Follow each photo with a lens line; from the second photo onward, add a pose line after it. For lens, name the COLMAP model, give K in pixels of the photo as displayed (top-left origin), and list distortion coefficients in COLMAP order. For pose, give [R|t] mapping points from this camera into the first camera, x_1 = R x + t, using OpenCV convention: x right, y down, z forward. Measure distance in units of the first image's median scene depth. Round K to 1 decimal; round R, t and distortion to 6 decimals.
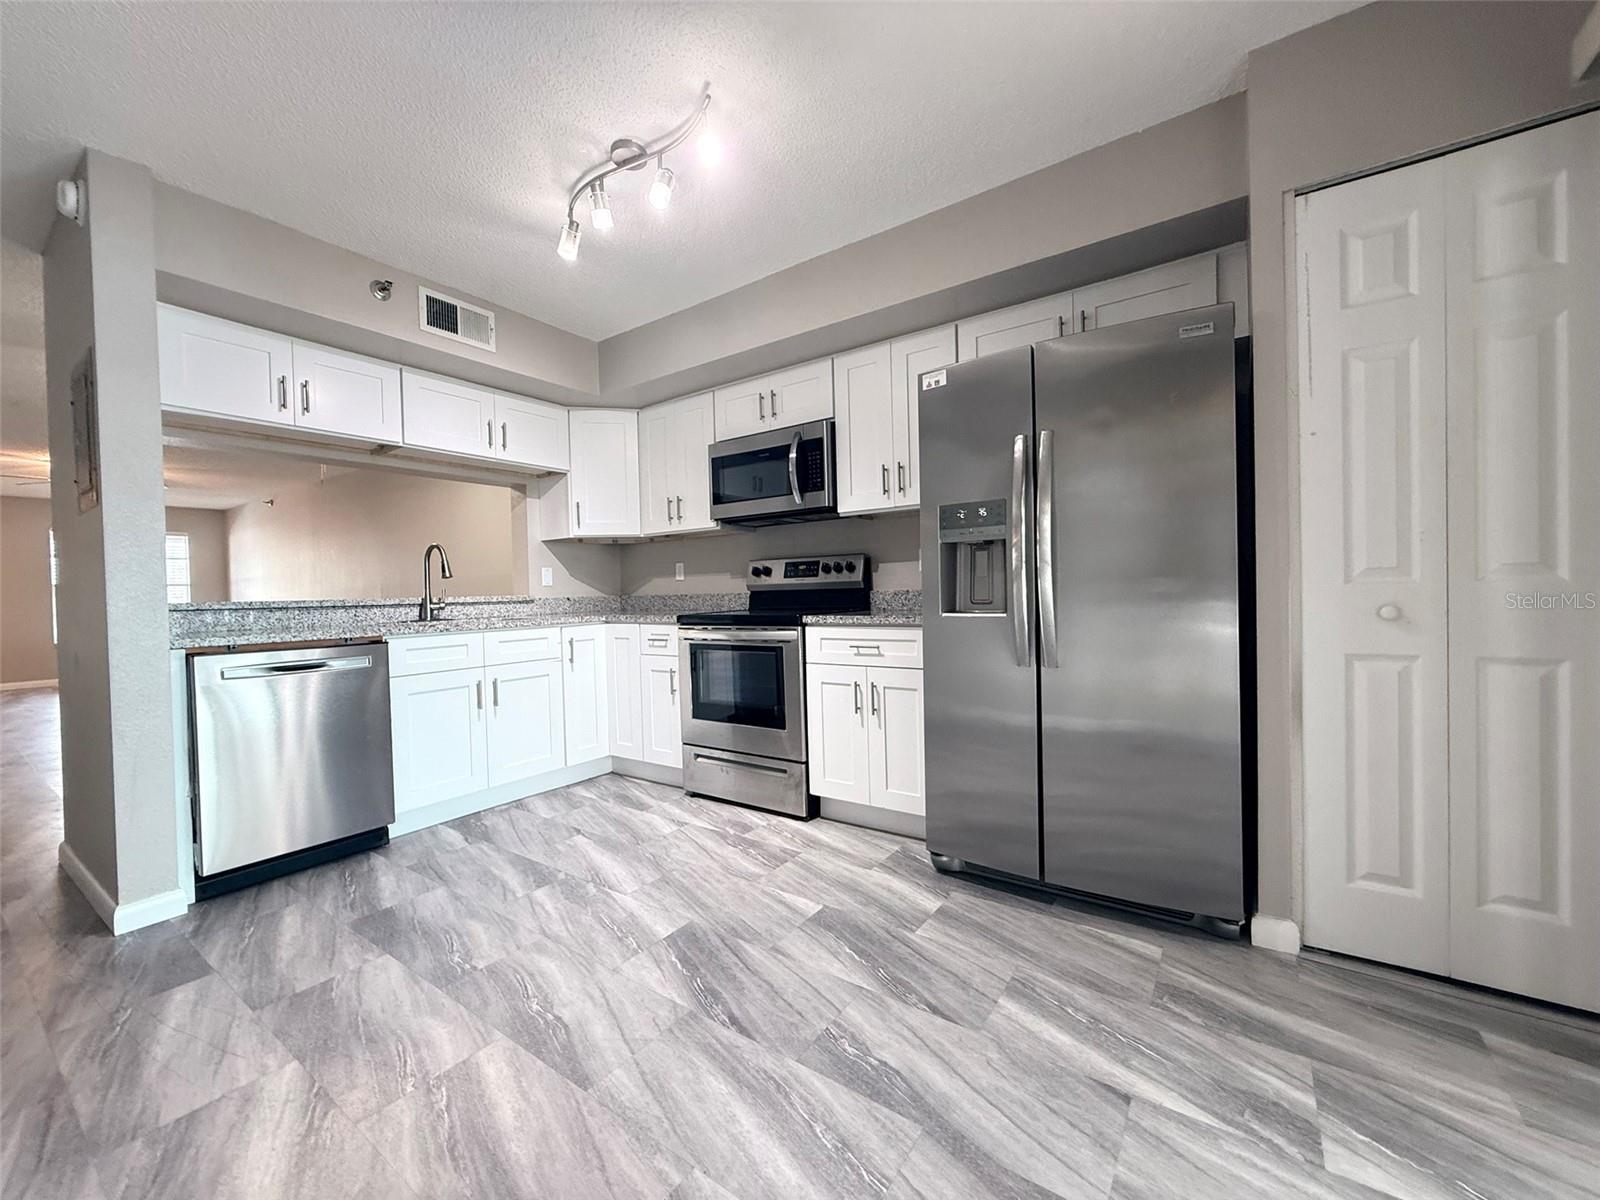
lens RADIAL K [[636.6, 0, 795.4], [0, 636.6, 599.8], [0, 0, 1]] dist [-0.000186, -0.000123]
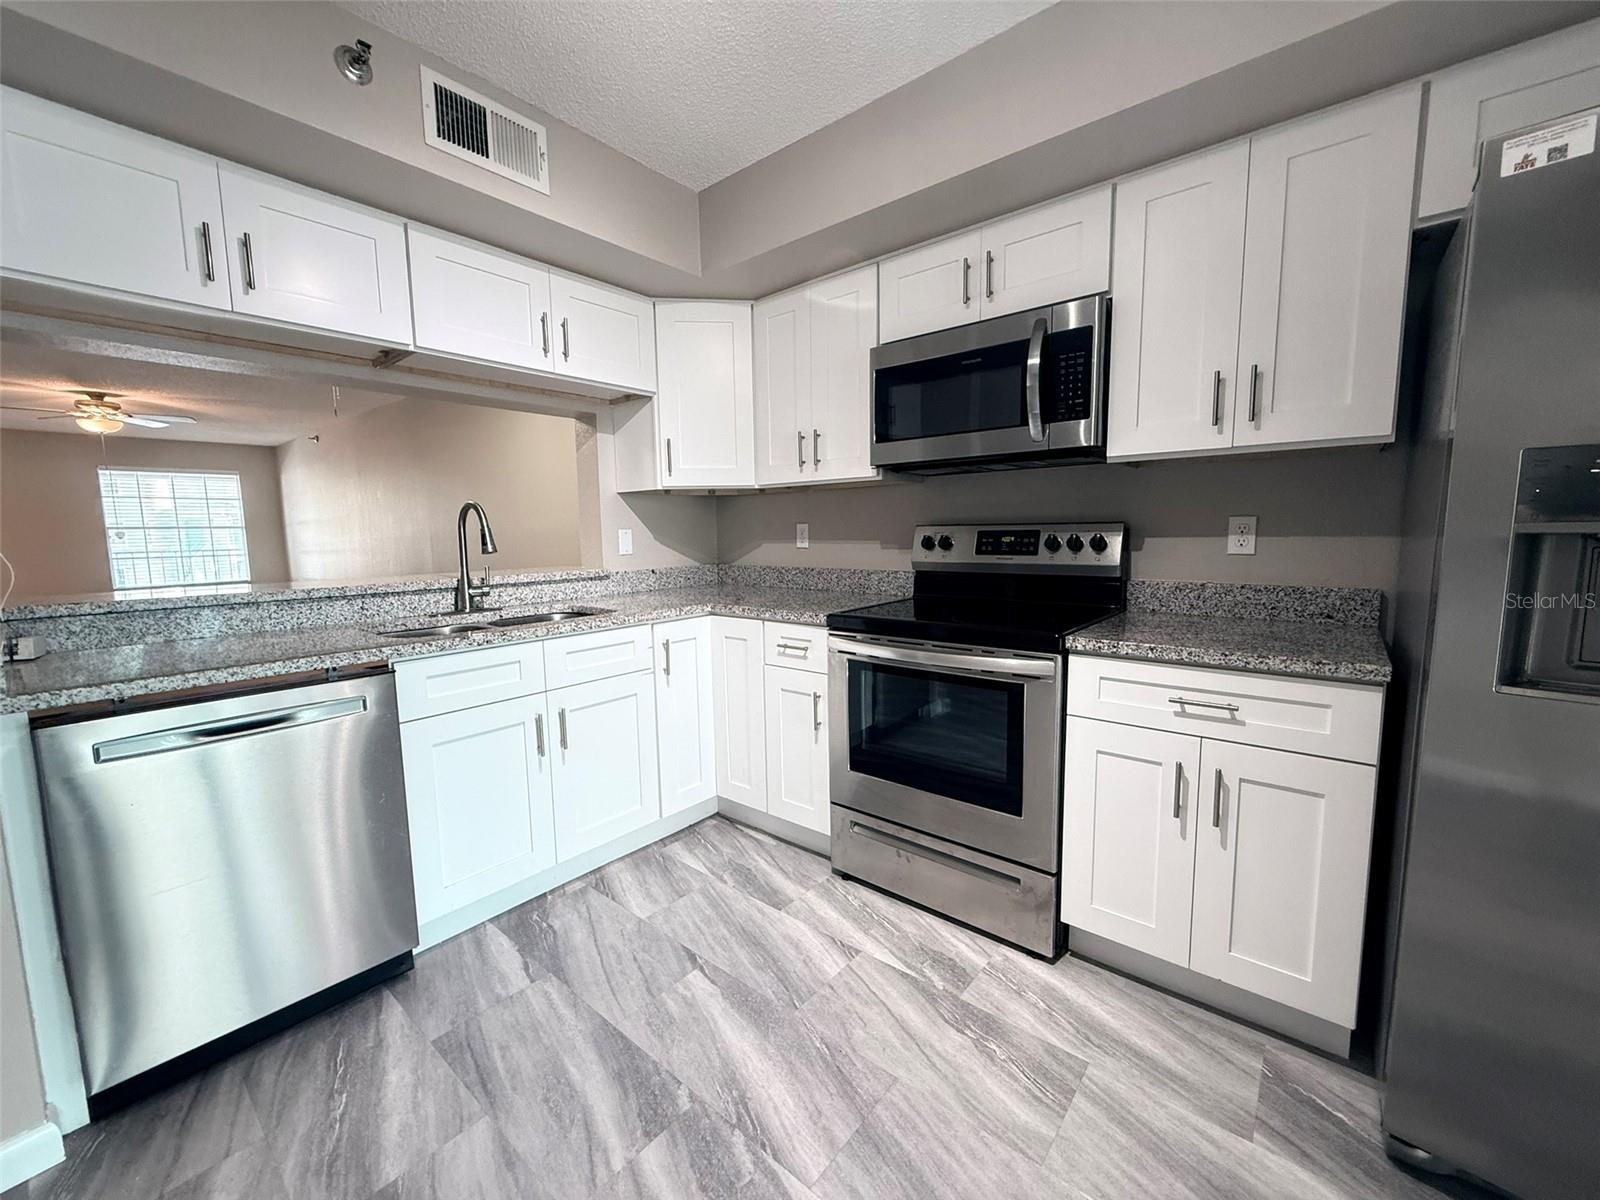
lens RADIAL K [[636.6, 0, 795.4], [0, 636.6, 599.8], [0, 0, 1]] dist [-0.000186, -0.000123]
pose [[0.996447, 0.019275, -0.081984, -0.172754], [-0.011090, 0.995012, 0.099138, -0.058360], [0.083486, -0.097876, 0.991691, 0.364160]]
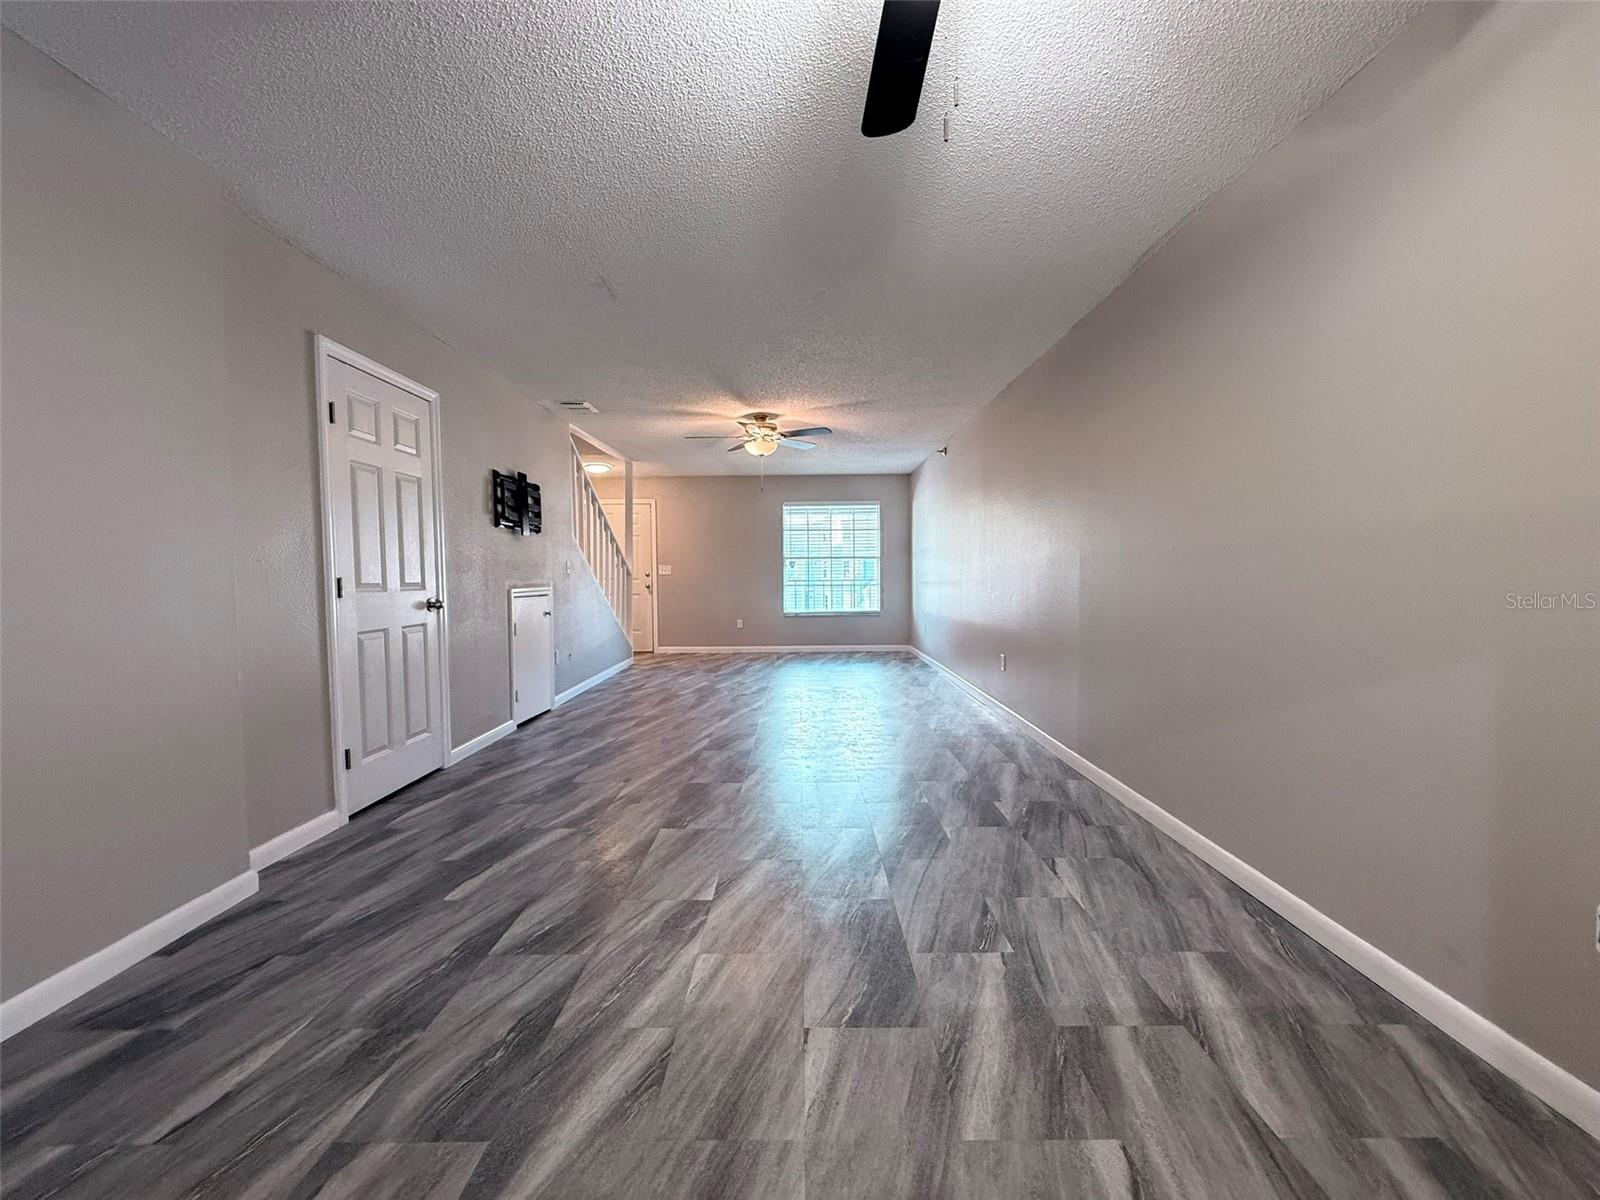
lens RADIAL K [[636.6, 0, 795.4], [0, 636.6, 599.8], [0, 0, 1]] dist [-0.000186, -0.000123]
pose [[0.577698, 0.054263, -0.814445, -0.779767], [-0.016350, 0.998357, 0.054919, -0.029507], [0.816087, -0.018411, 0.577636, 1.087521]]
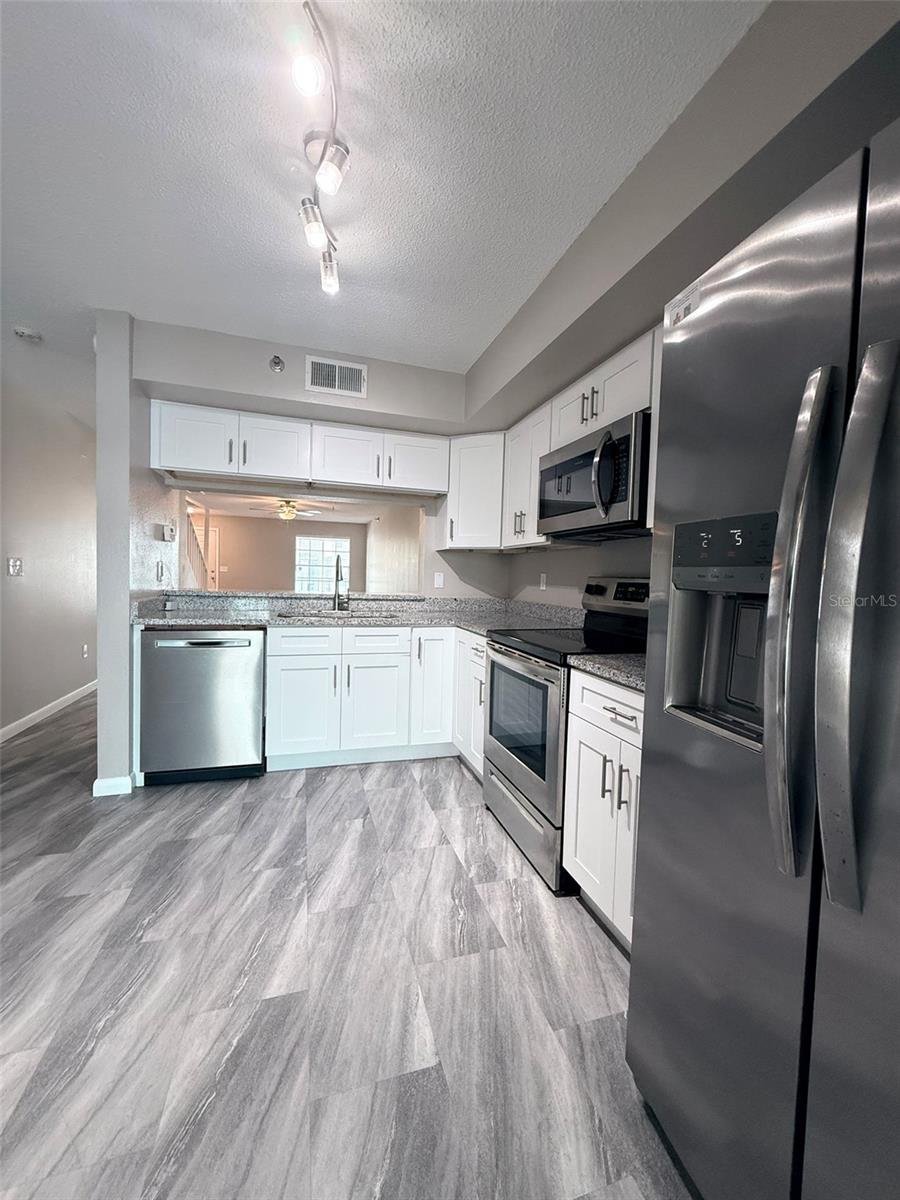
lens RADIAL K [[477.4, 0, 451.0], [0, 477.4, 596.4], [0, 0, 1]] dist [-0.000186, -0.000123]
pose [[0.791702, 0.075910, -0.606173, 0.239026], [-0.059257, 0.997113, 0.047473, -0.065155], [0.608027, -0.001665, 0.793915, 0.376994]]
